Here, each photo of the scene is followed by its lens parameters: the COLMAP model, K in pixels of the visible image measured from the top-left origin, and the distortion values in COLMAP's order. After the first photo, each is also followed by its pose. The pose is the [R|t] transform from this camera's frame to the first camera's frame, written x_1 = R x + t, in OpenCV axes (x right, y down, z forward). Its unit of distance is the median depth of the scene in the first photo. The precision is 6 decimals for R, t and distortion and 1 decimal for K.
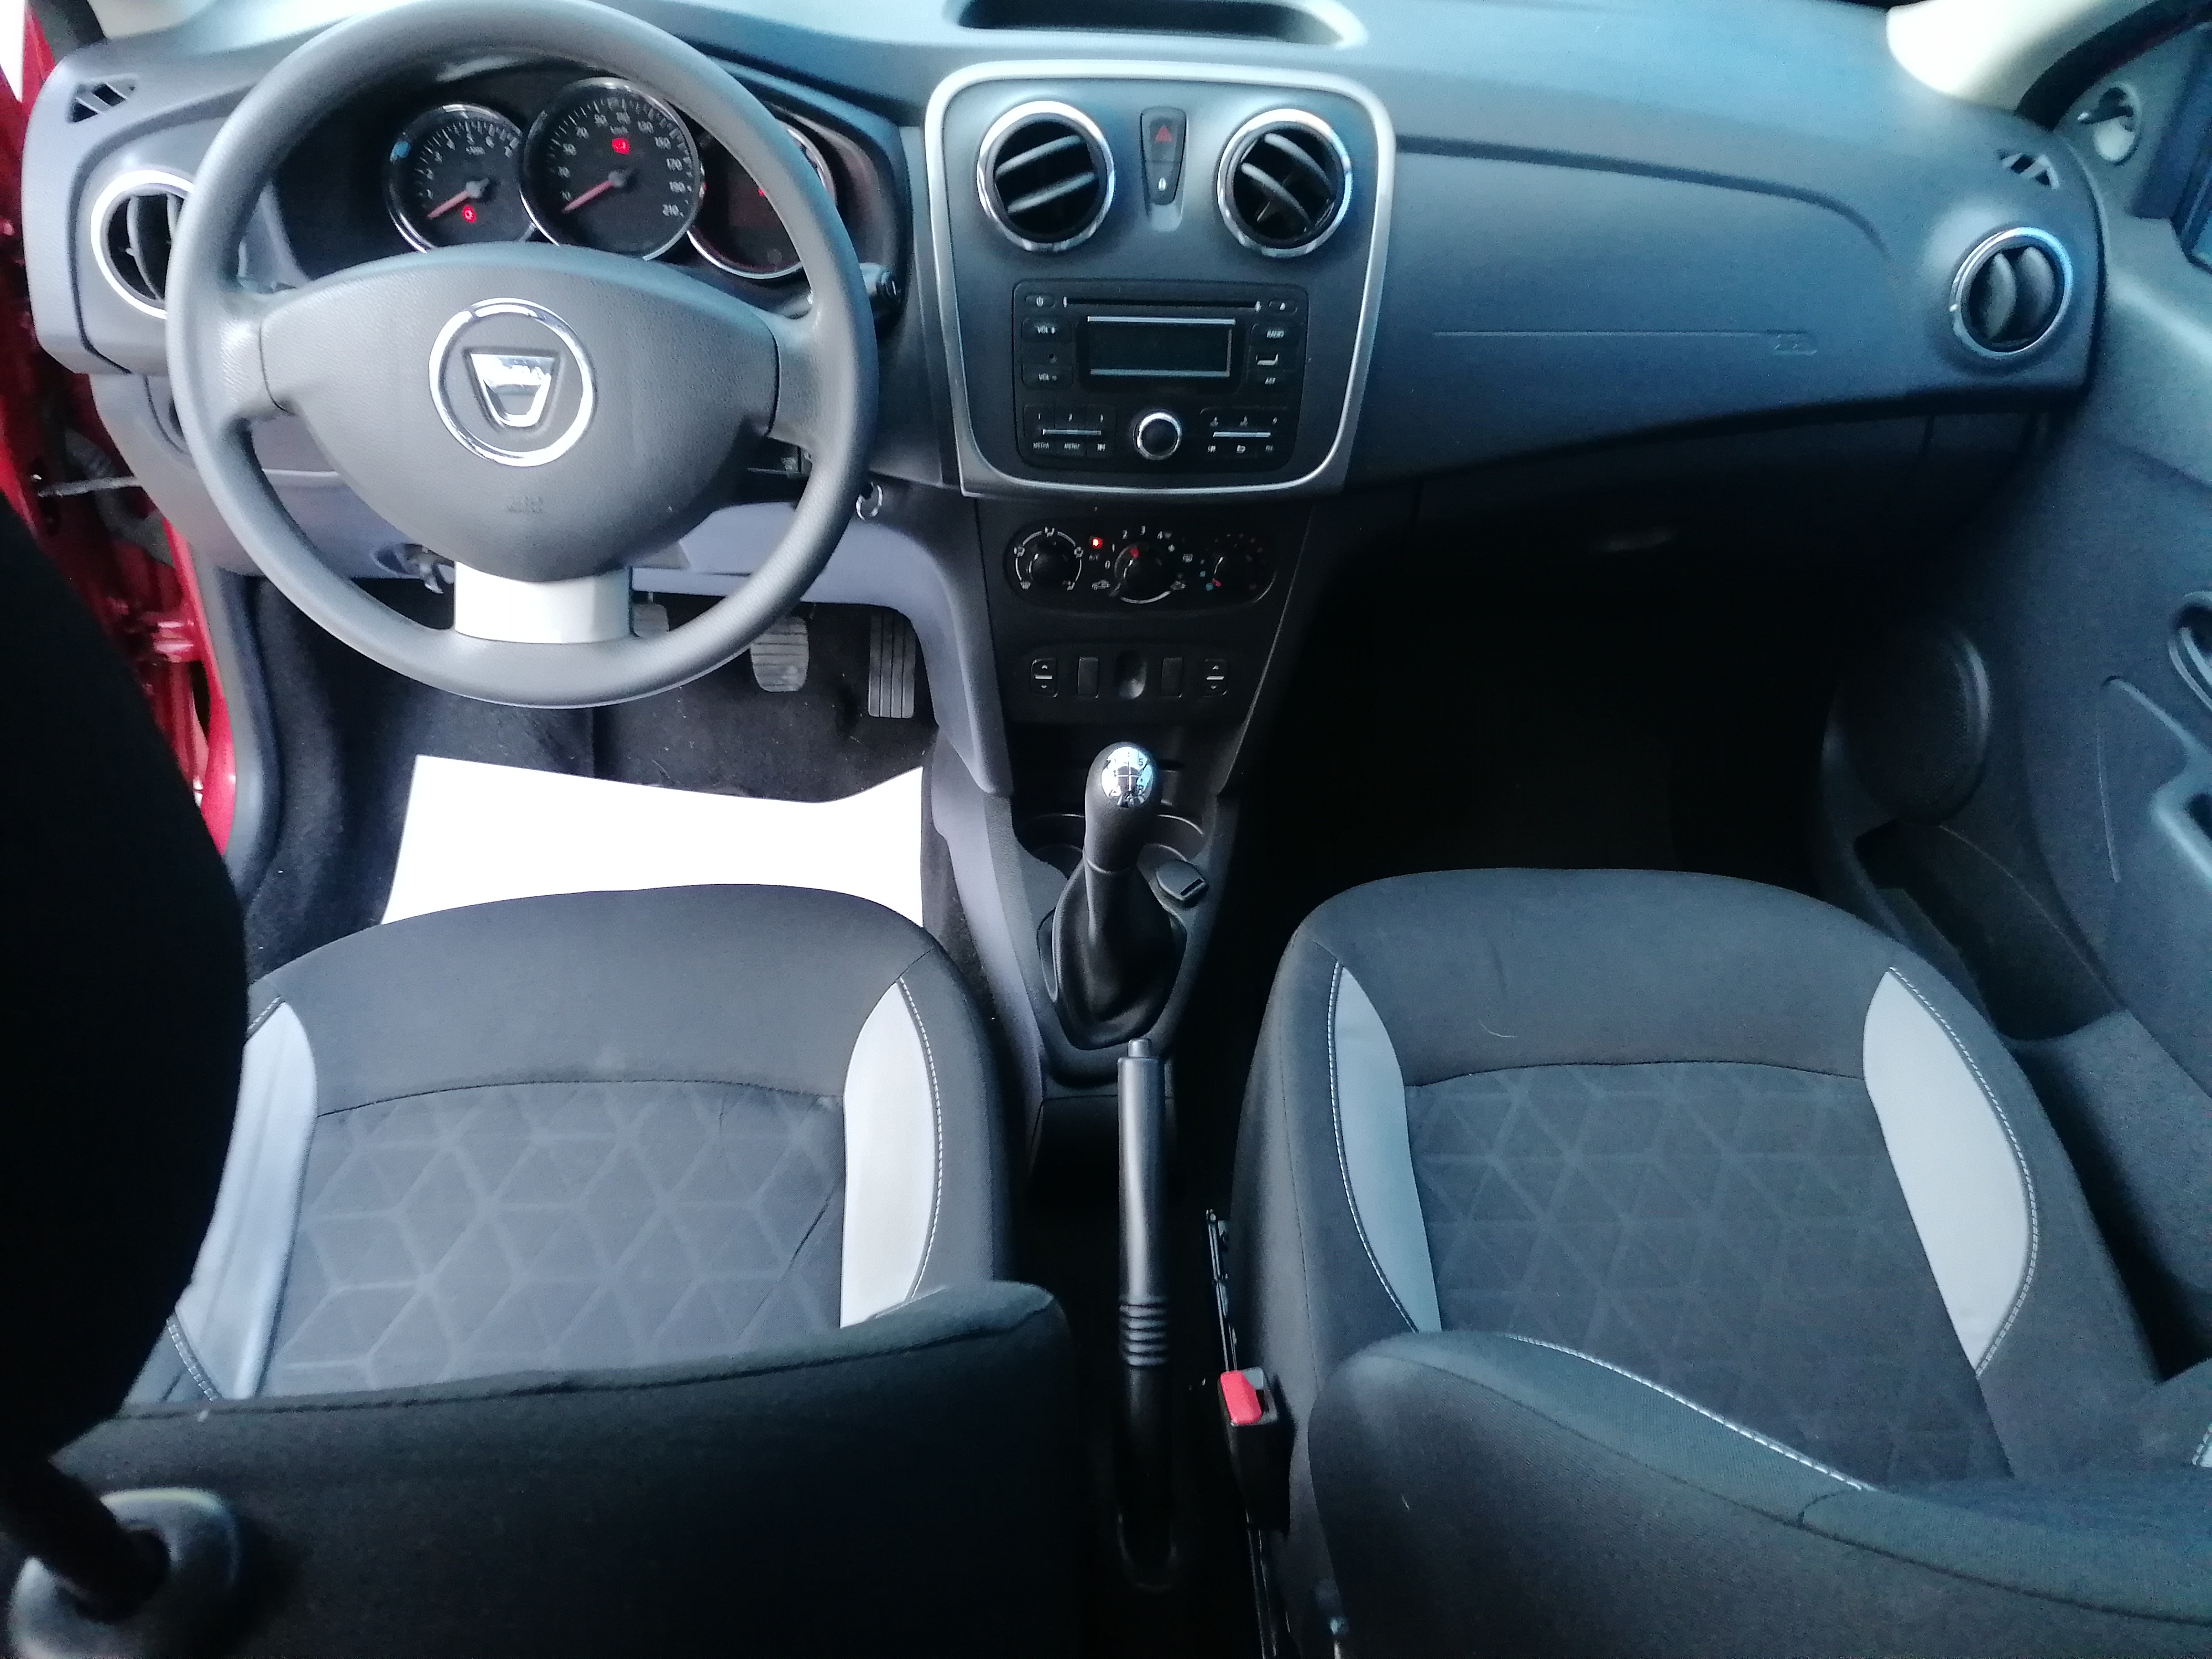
lens RADIAL K [[1643.4, 0, 1106.0], [0, 1643.4, 829.5], [0, 0, 1]] dist [0.084785, -0.108227]
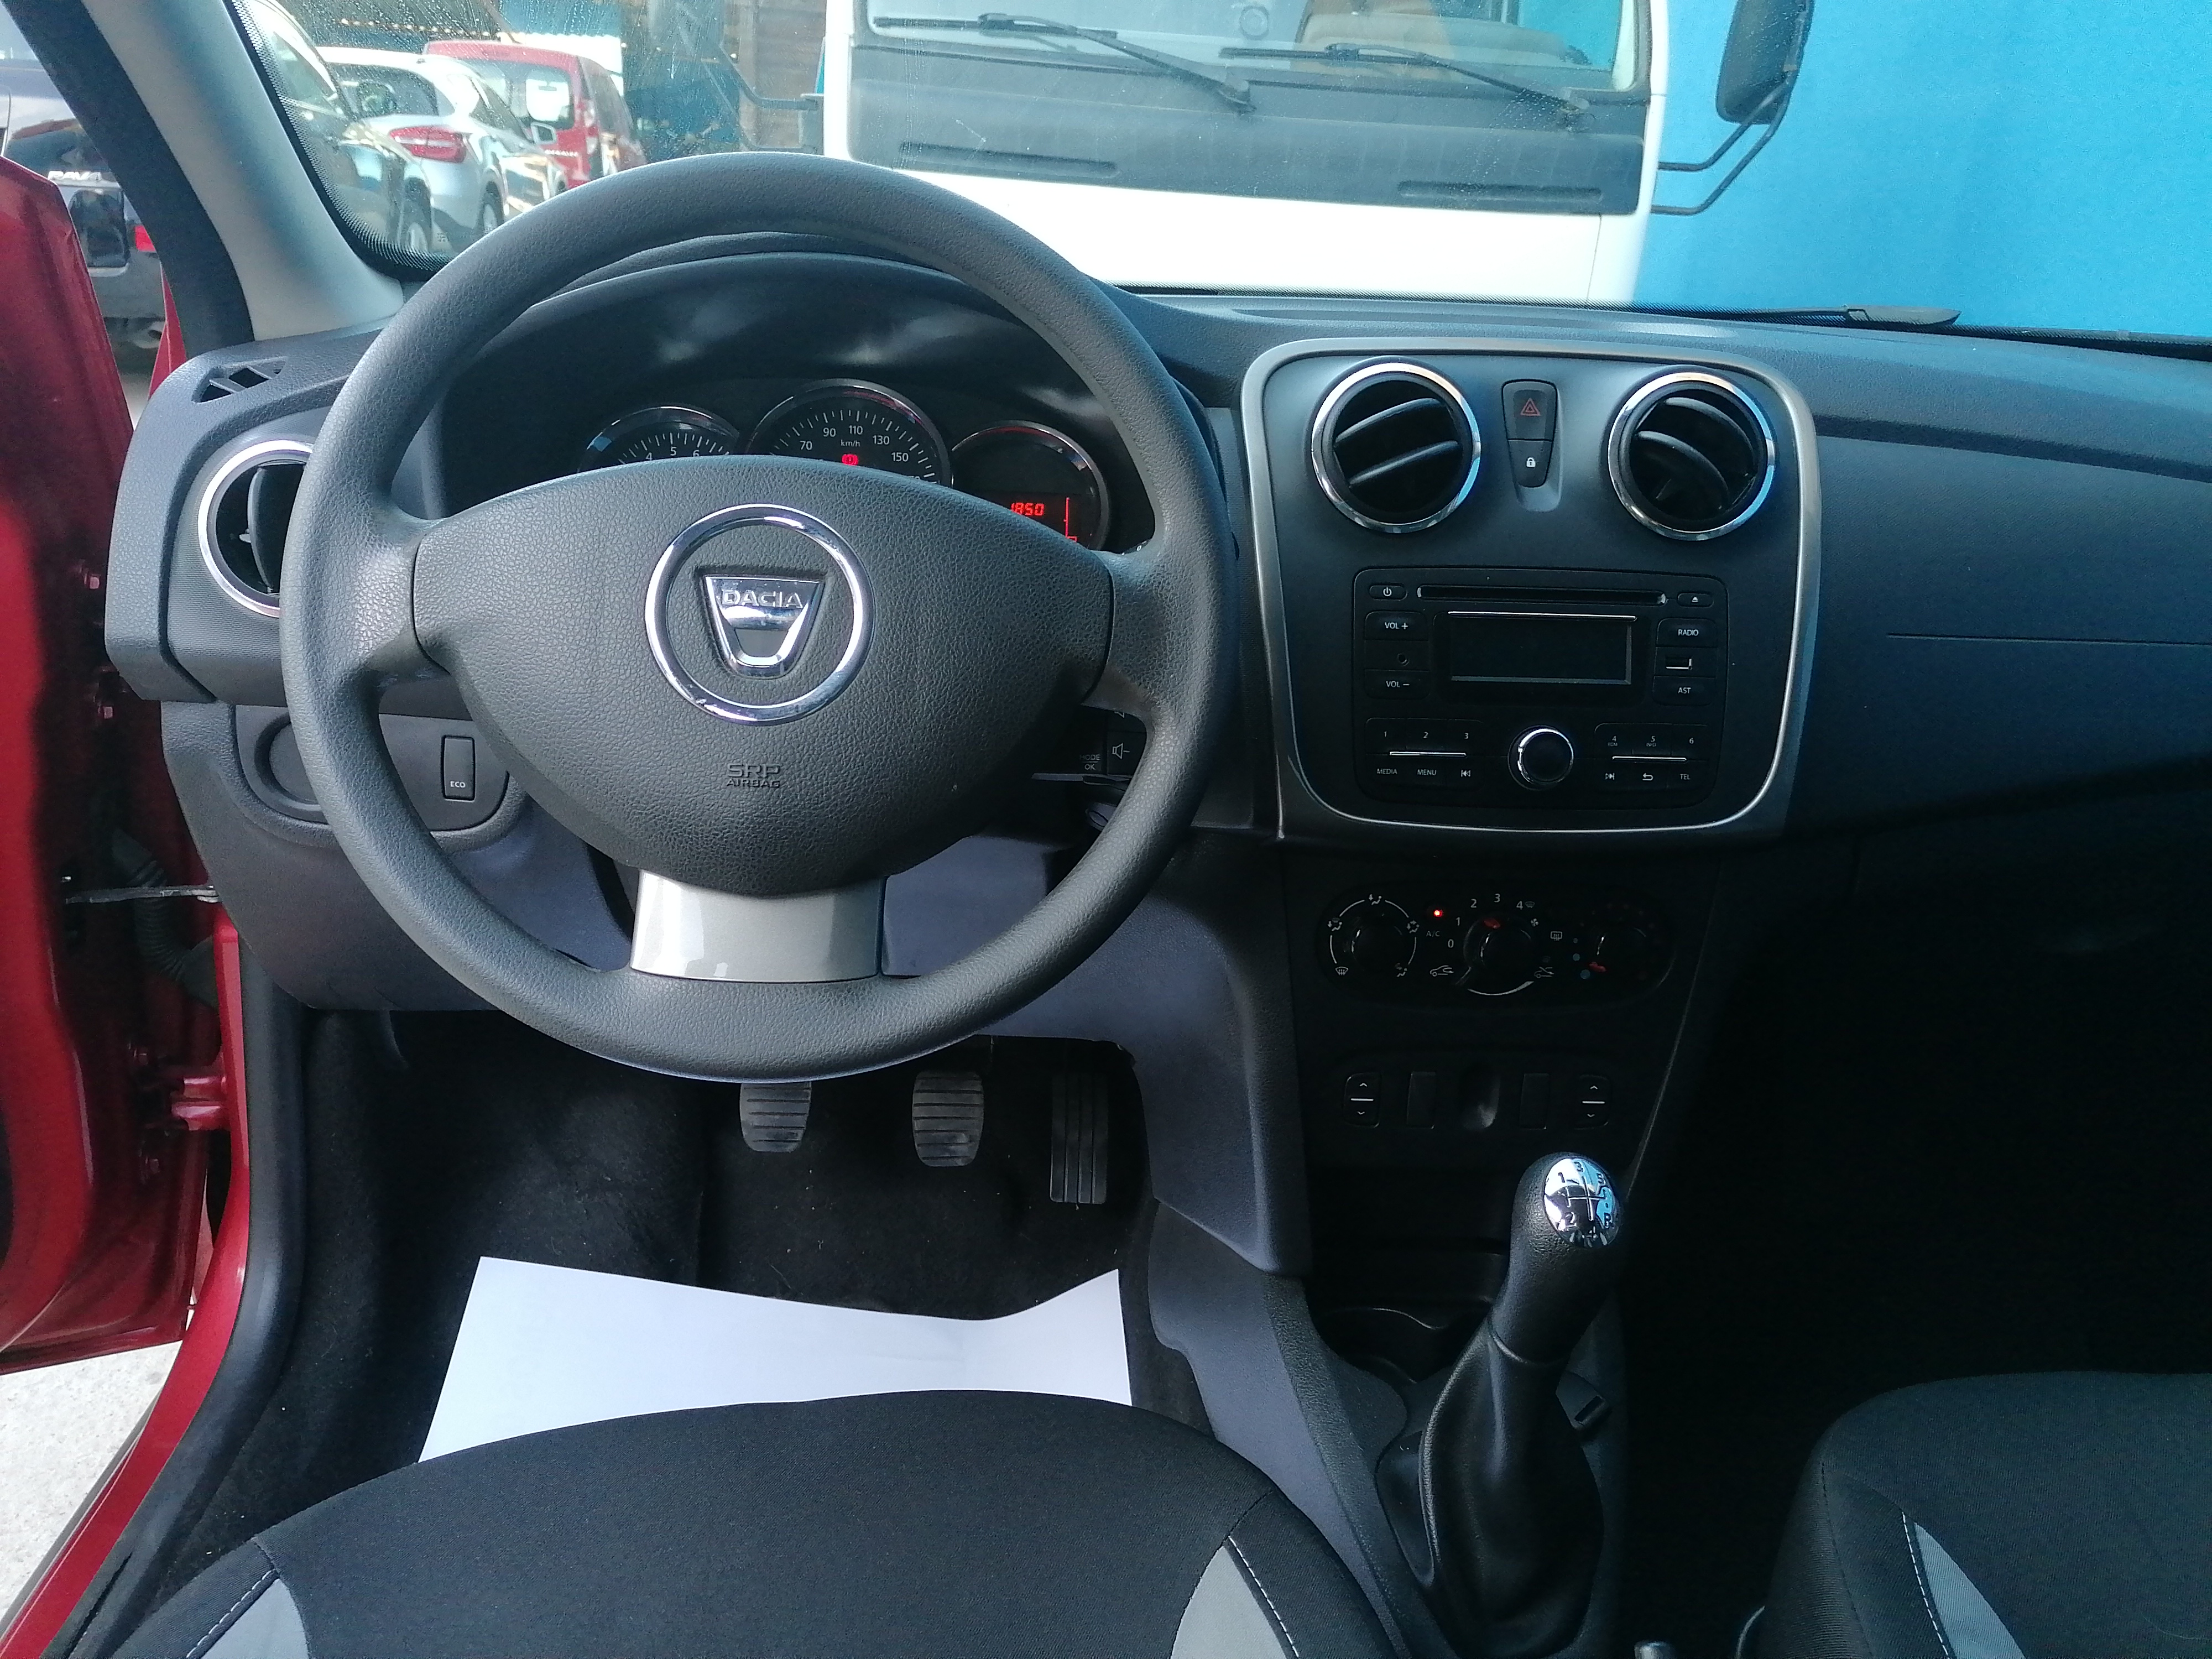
lens RADIAL K [[1643.4, 0, 1106.0], [0, 1643.4, 829.5], [0, 0, 1]] dist [0.084785, -0.108227]
pose [[0.999922, -0.008069, -0.009532, -0.162421], [0.004292, 0.938815, -0.344395, 0.053728], [0.011728, 0.344327, 0.938776, 0.296043]]
